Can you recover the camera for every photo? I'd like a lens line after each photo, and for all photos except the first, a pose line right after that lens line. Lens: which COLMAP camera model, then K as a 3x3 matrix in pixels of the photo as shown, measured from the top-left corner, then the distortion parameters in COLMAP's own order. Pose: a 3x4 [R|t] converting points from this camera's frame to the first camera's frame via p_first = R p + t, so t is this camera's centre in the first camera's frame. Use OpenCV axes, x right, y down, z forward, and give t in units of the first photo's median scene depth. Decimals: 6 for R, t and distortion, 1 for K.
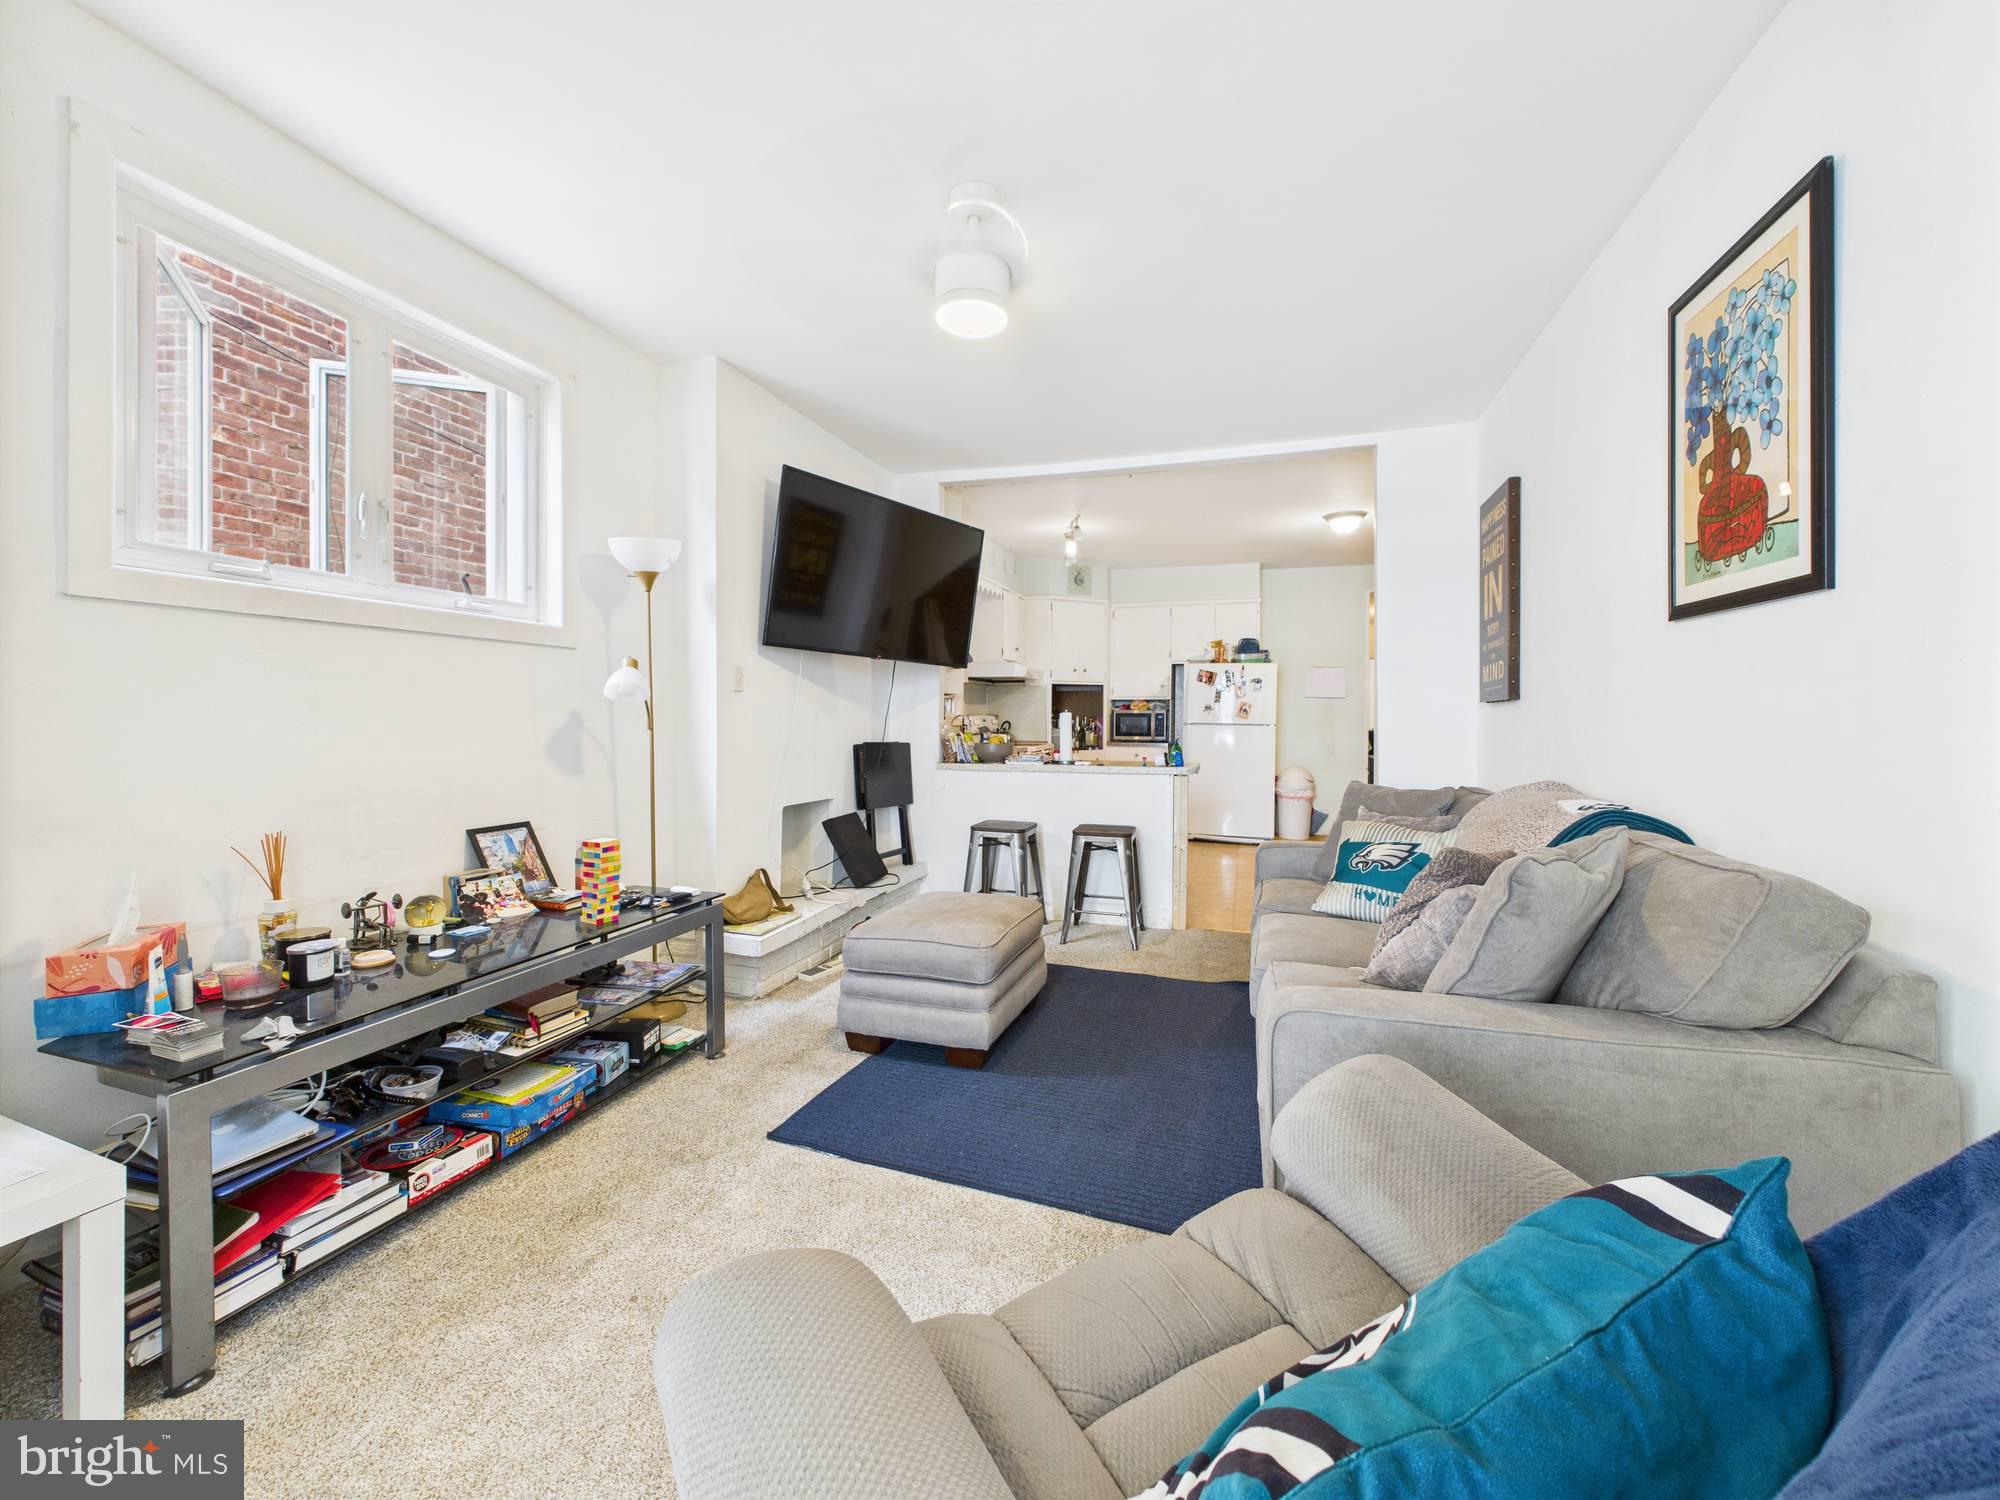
lens RADIAL K [[798.6, 0, 998.2], [0, 798.6, 706.8], [0, 0, 1]] dist [0.001501, 0.000065]
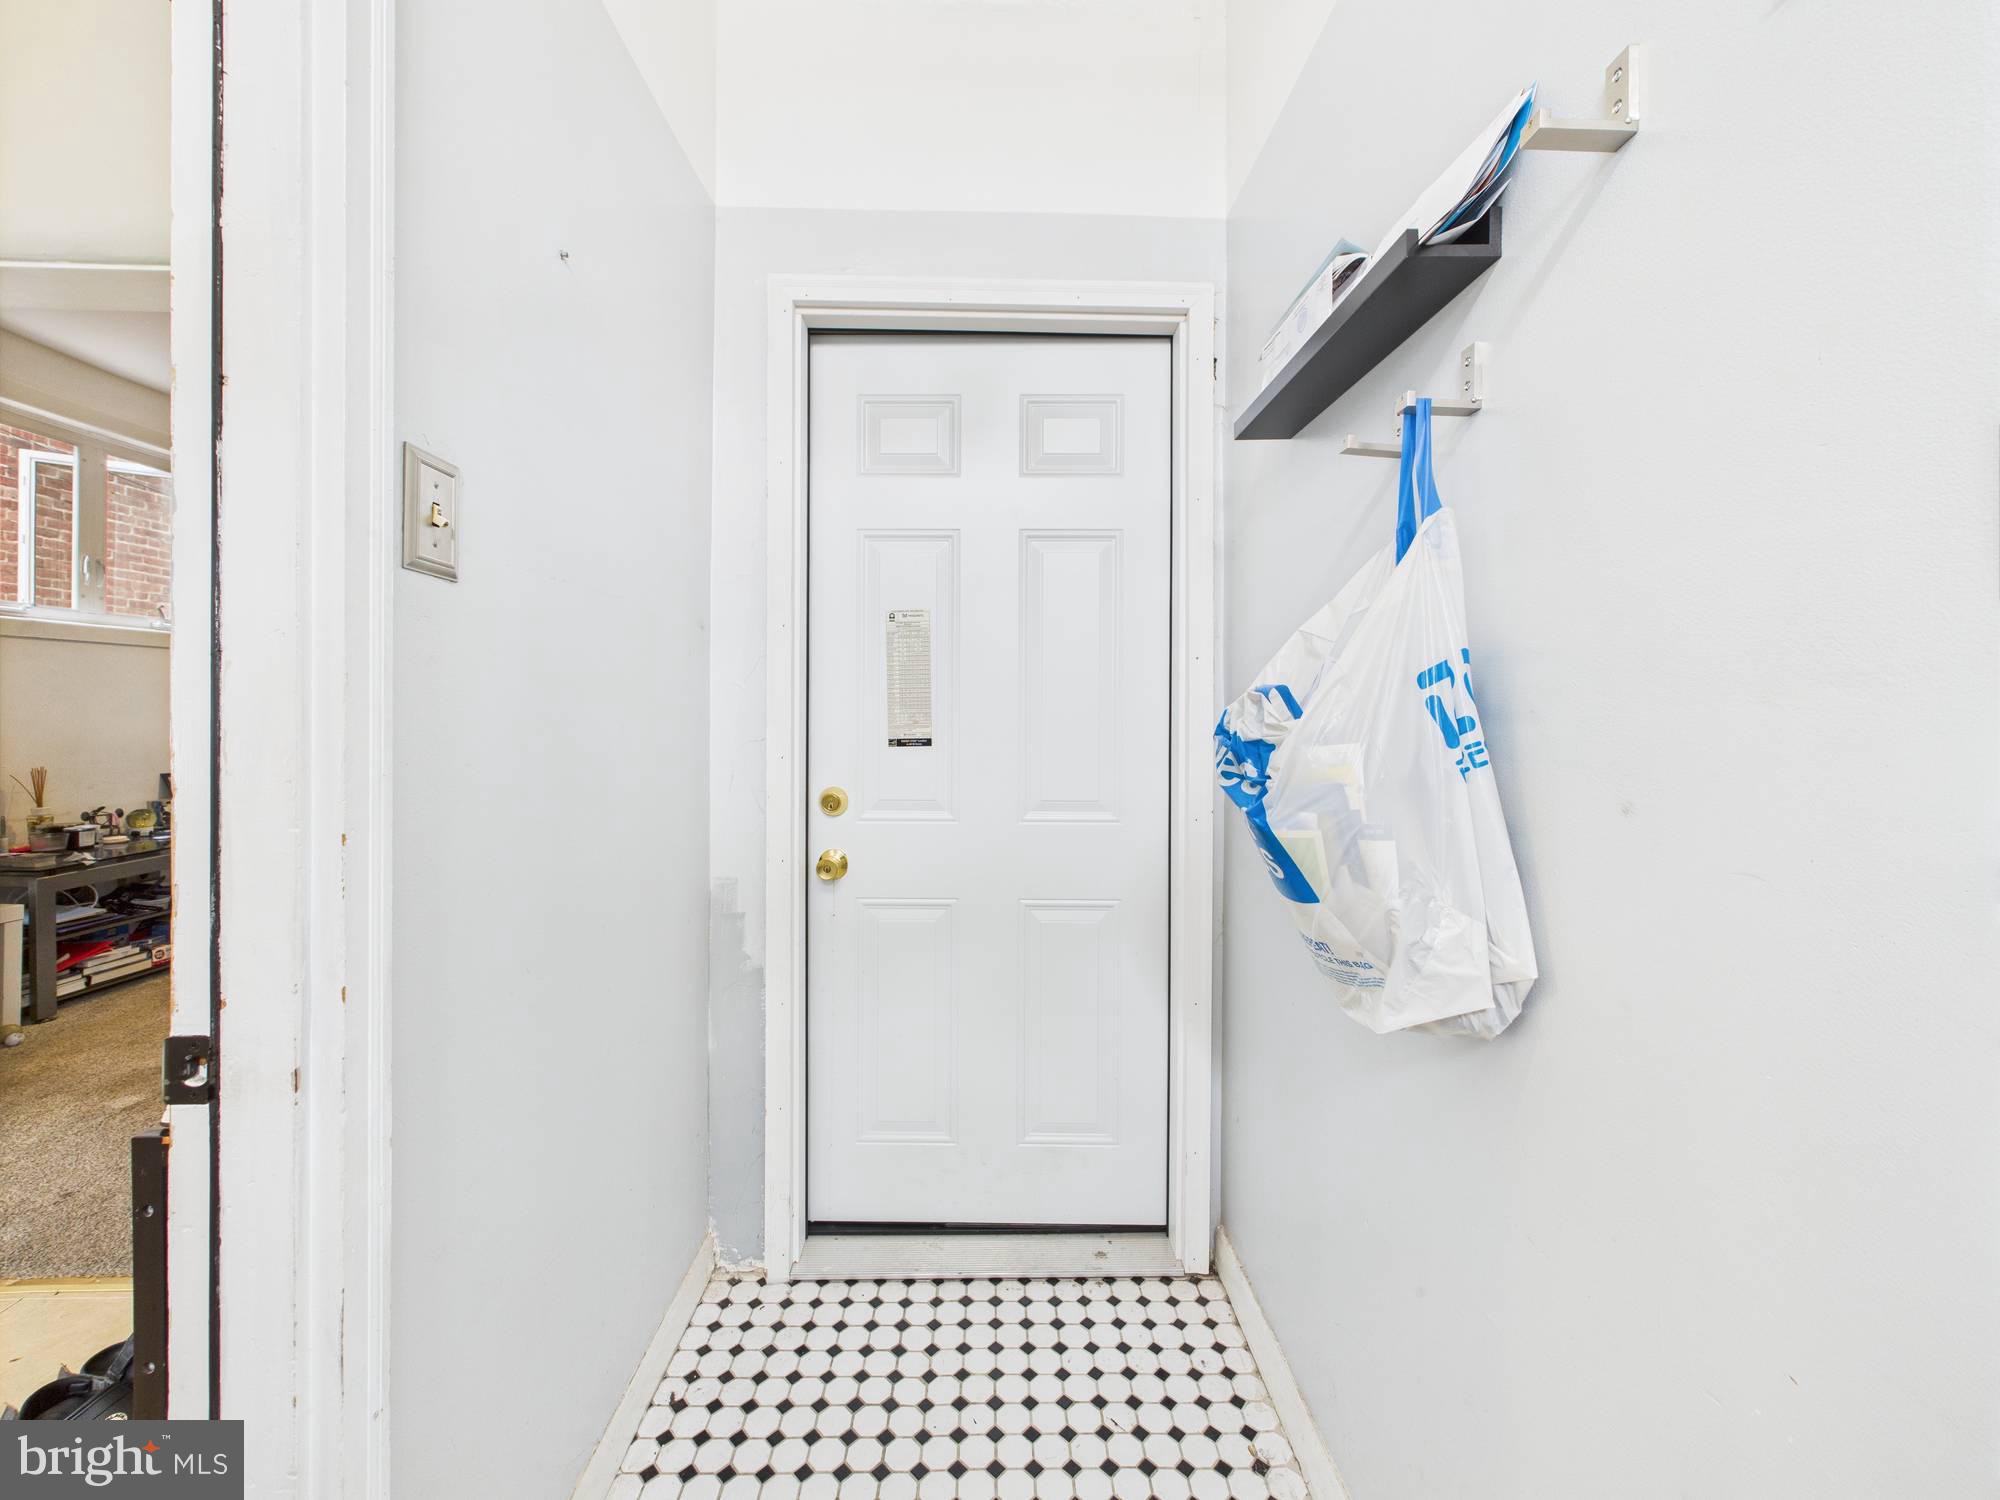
lens RADIAL K [[798.6, 0, 998.2], [0, 798.6, 706.8], [0, 0, 1]] dist [0.001501, 0.000065]
pose [[0.948565, 0.006027, 0.316525, 0.523111], [-0.011203, 0.999832, 0.014536, -0.019704], [-0.316384, -0.017334, 0.948473, -1.352111]]
